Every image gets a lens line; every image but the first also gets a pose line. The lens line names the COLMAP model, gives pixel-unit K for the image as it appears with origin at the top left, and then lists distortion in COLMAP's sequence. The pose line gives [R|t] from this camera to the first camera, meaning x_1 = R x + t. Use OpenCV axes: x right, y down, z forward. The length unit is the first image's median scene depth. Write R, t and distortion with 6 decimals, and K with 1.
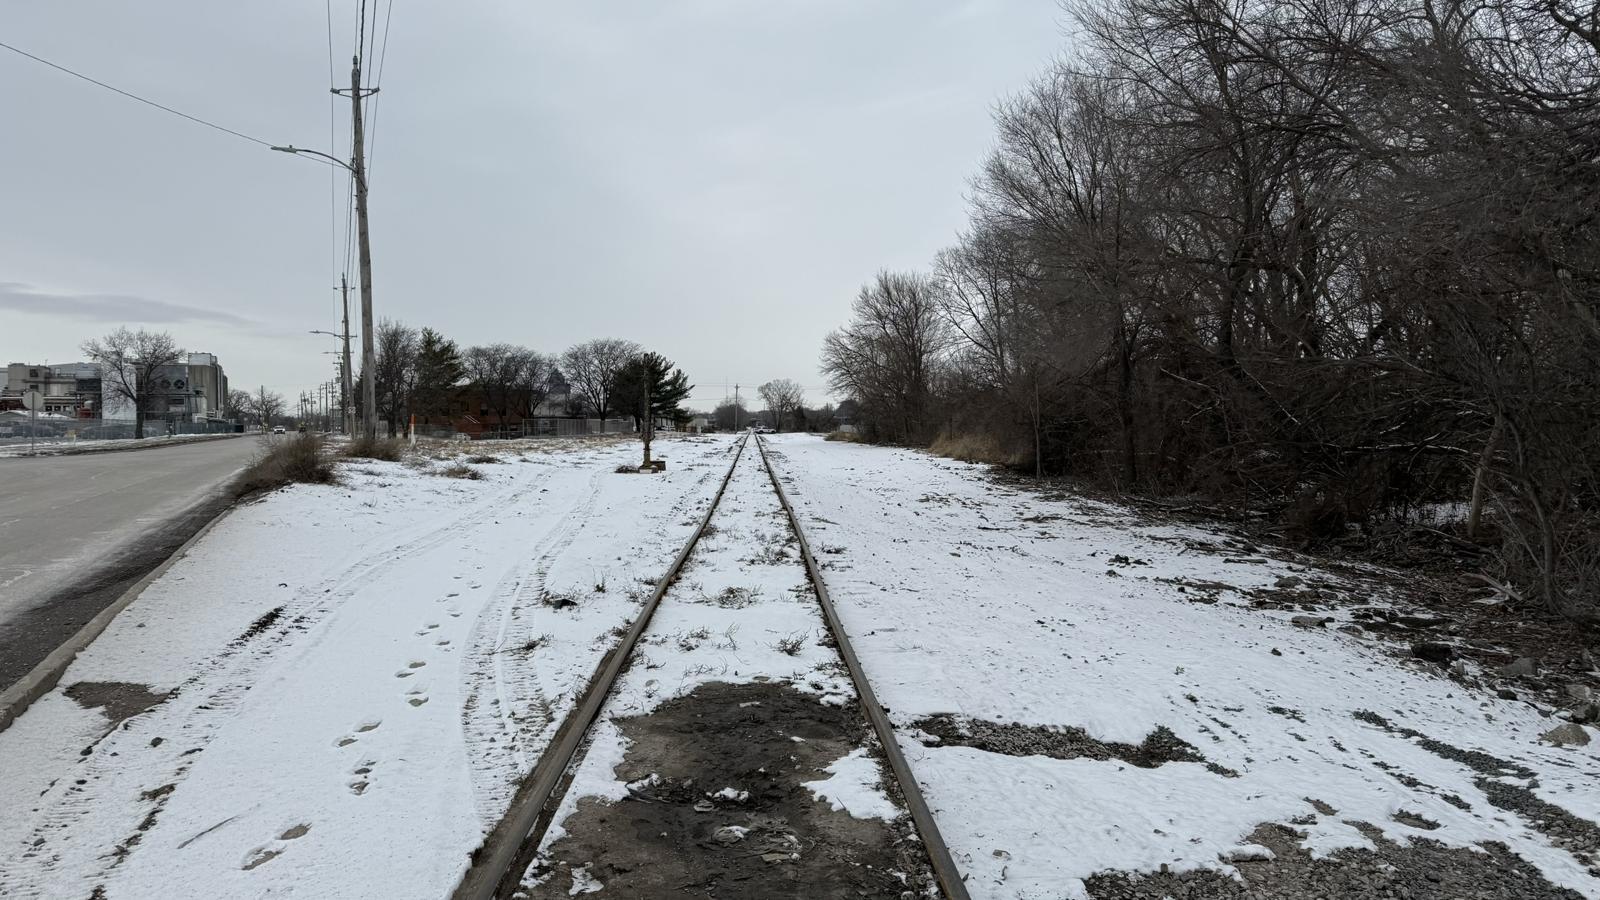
lens RADIAL K [[1111.9, 0, 826.0], [0, 1111.9, 440.2], [0, 0, 1]] dist [0.067460, -0.096285]
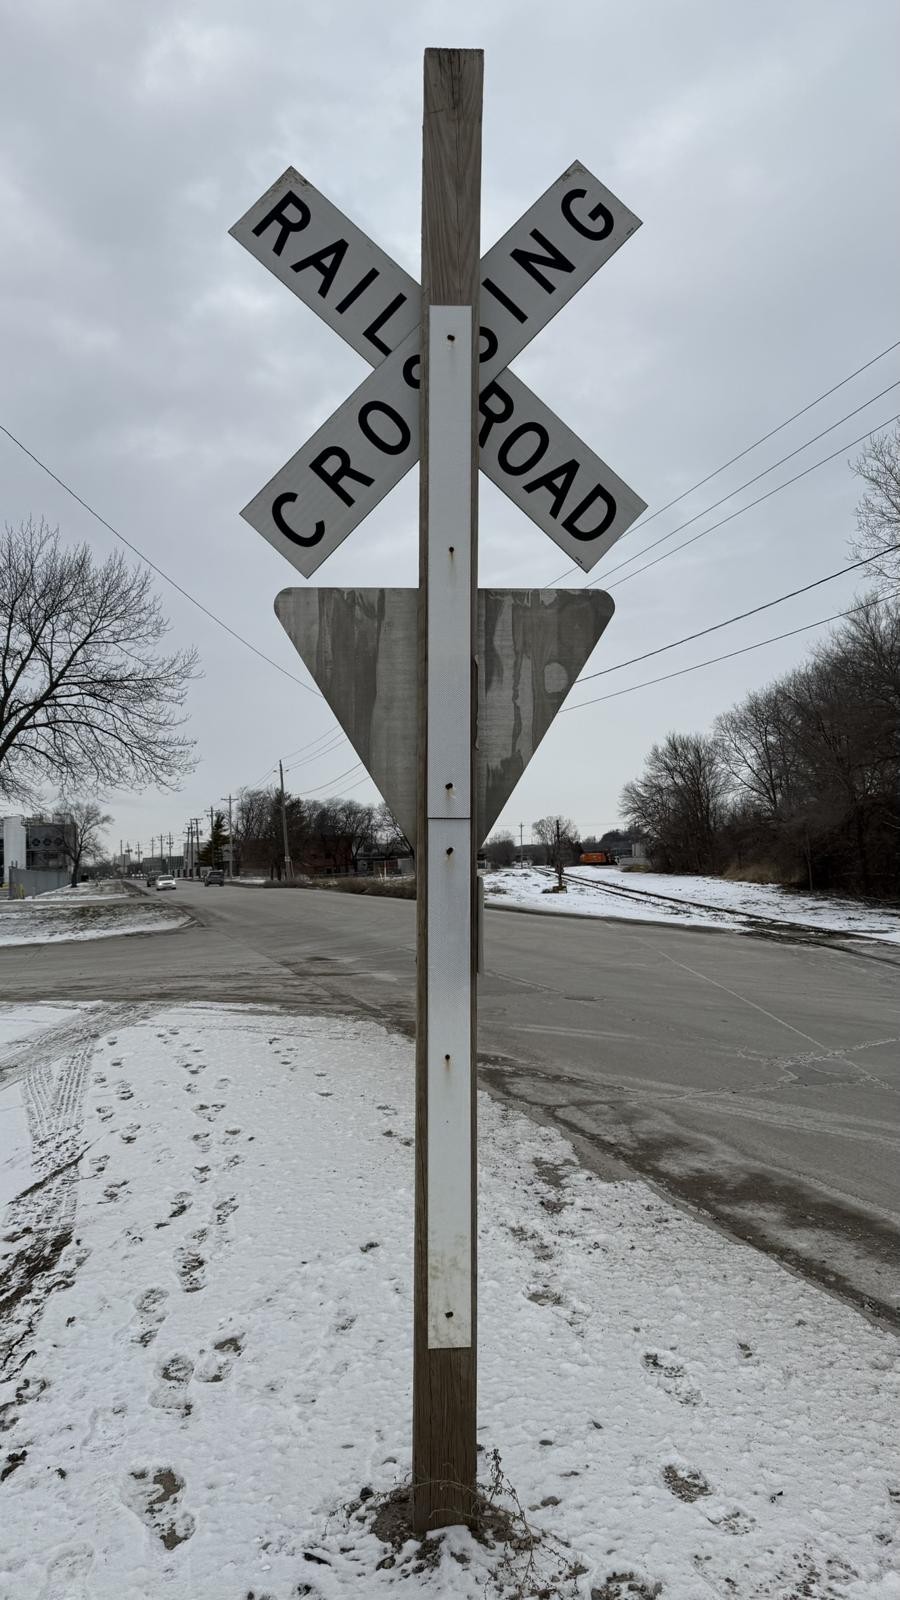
lens RADIAL K [[1111.9, 0, 428.6], [0, 1111.9, 776.0], [0, 0, 1]] dist [0.067460, -0.096285]
pose [[0.989861, -0.040799, -0.136056, -0.044242], [0.028592, 0.995486, -0.090498, -0.000061], [0.139134, 0.085690, 0.986559, -0.233440]]
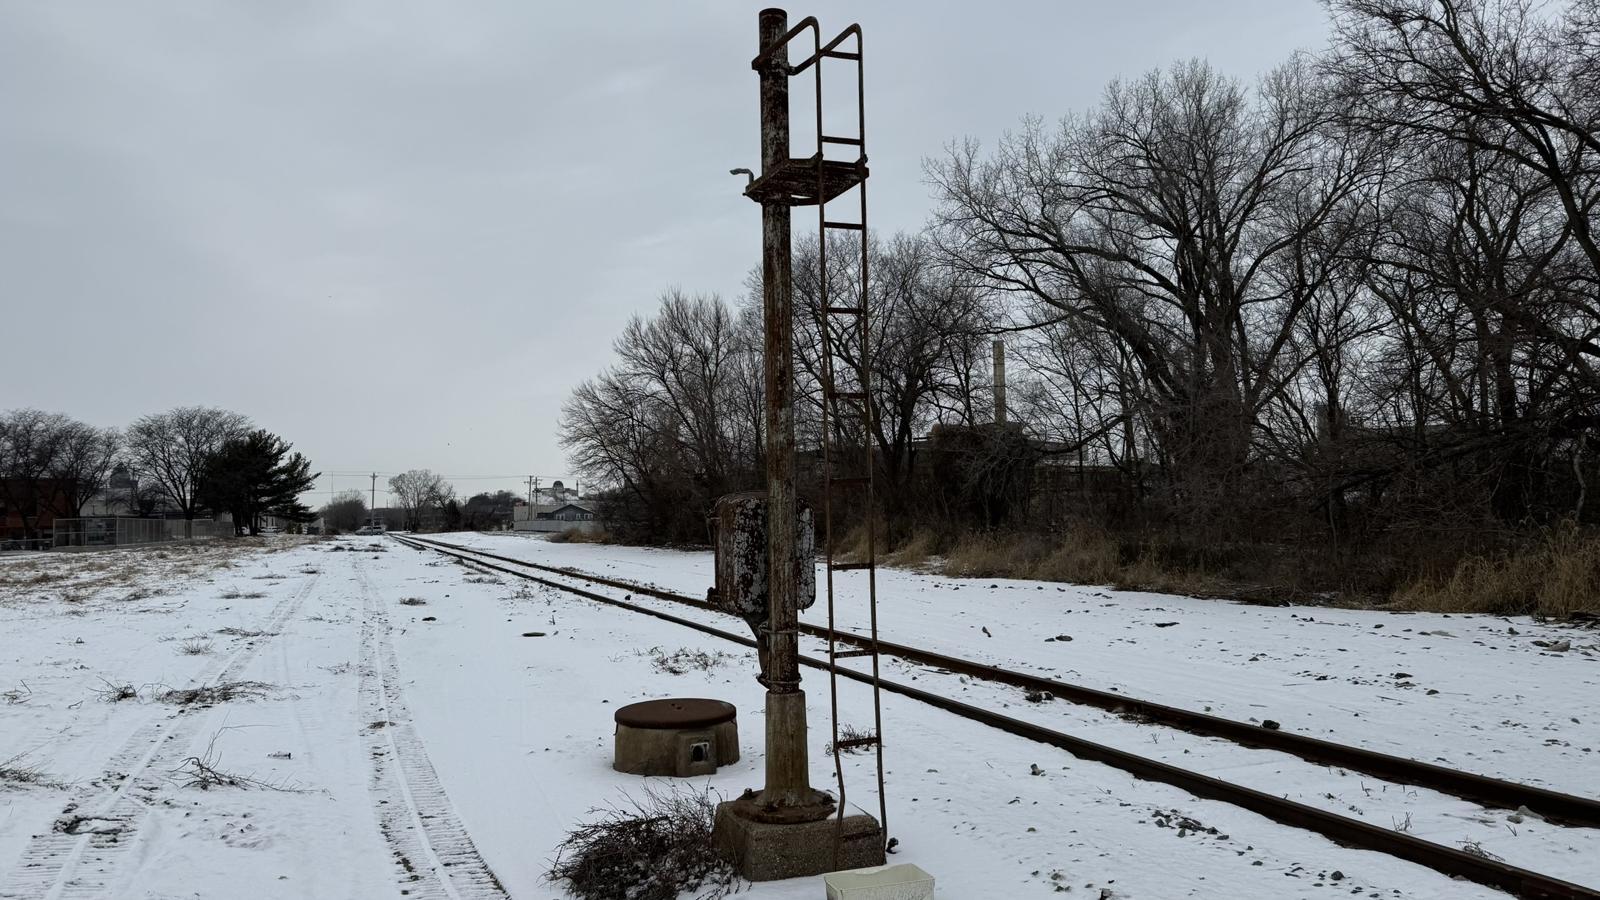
lens RADIAL K [[1111.9, 0, 797.1], [0, 1111.9, 457.6], [0, 0, 1]] dist [0.067460, -0.096285]
pose [[0.953750, 0.002111, 0.300595, -0.072656], [0.018635, 0.997637, -0.066132, -0.004550], [-0.300024, 0.068674, 0.951456, 0.309886]]
